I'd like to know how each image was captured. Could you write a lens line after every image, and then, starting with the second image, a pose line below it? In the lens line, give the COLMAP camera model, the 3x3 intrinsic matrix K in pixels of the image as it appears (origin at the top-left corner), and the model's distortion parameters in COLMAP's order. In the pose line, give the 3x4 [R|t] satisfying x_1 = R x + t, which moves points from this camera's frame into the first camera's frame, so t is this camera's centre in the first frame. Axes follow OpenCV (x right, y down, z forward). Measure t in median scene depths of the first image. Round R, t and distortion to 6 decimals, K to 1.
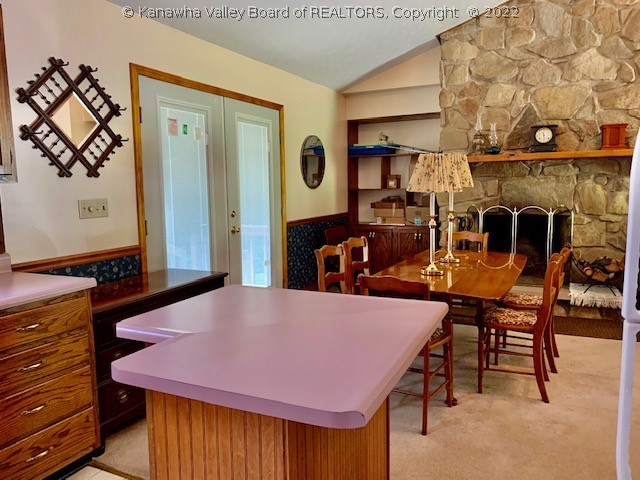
lens RADIAL K [[491.9, 0, 322.3], [0, 491.9, 238.0], [0, 0, 1]] dist [0.031530, -0.040444]
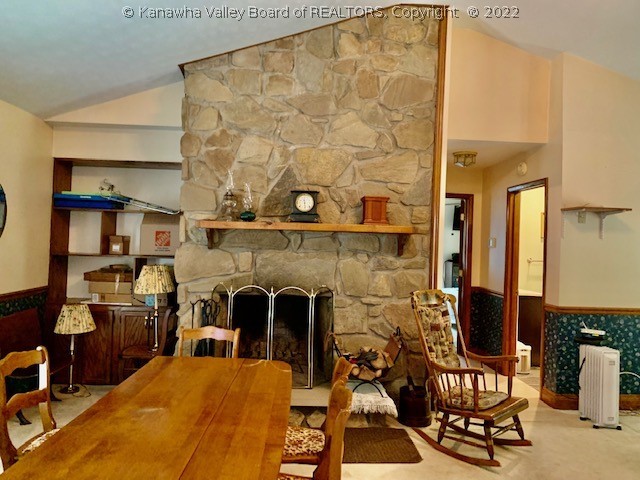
lens RADIAL K [[491.9, 0, 315.7], [0, 491.9, 230.5], [0, 0, 1]] dist [0.031530, -0.040444]
pose [[0.885003, 0.052690, 0.462594, 0.078600], [0.004599, 0.992538, -0.121850, -0.056864], [-0.465563, 0.109965, 0.878157, 0.255151]]
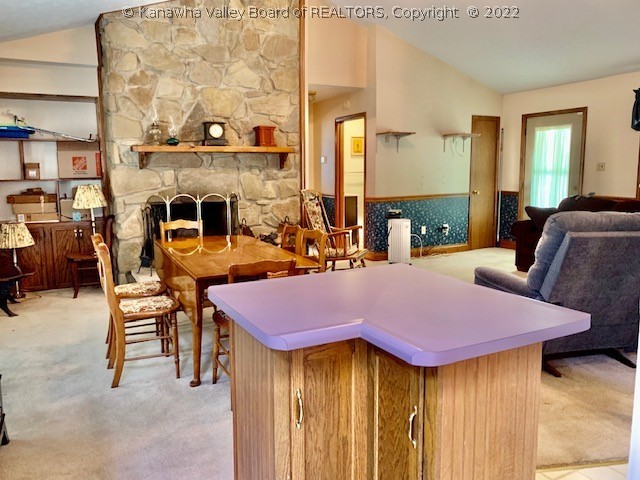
lens RADIAL K [[491.9, 0, 319.1], [0, 491.9, 233.6], [0, 0, 1]] dist [0.031530, -0.040444]
pose [[0.606639, -0.093055, 0.789512, -0.307998], [0.087940, 0.994886, 0.049690, -0.009682], [-0.790098, 0.039286, 0.611720, 0.133712]]
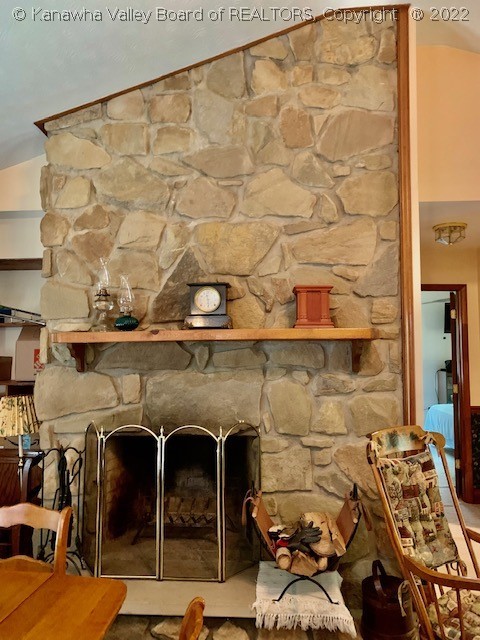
lens RADIAL K [[491.9, 0, 248.7], [0, 491.9, 317.7], [0, 0, 1]] dist [0.031530, -0.040444]
pose [[0.933130, 0.033738, 0.357954, 0.280946], [0.031001, 0.984330, -0.173590, -0.083554], [-0.358201, 0.173079, 0.917462, 0.448687]]
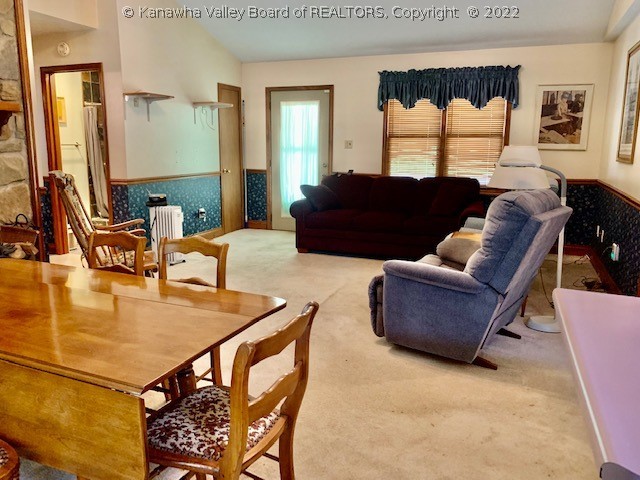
lens RADIAL K [[491.9, 0, 319.4], [0, 491.9, 236.5], [0, 0, 1]] dist [0.031530, -0.040444]
pose [[-0.058520, -0.168622, 0.983942, -0.190292], [0.100722, 0.979604, 0.173869, -0.050354], [-0.993192, 0.109280, -0.040342, 0.497625]]
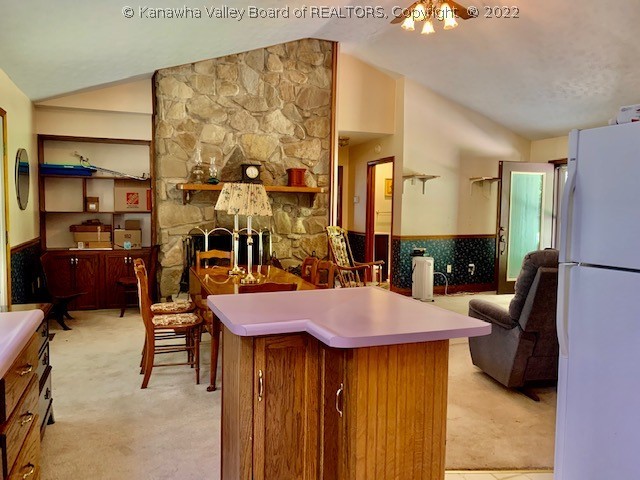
lens RADIAL K [[491.9, 0, 327.1], [0, 491.9, 245.6], [0, 0, 1]] dist [0.031530, -0.040444]
pose [[0.675355, -0.030753, 0.736851, -0.338120], [0.059304, 0.998159, -0.012696, 0.005394], [-0.735104, 0.052272, 0.675936, 0.026058]]
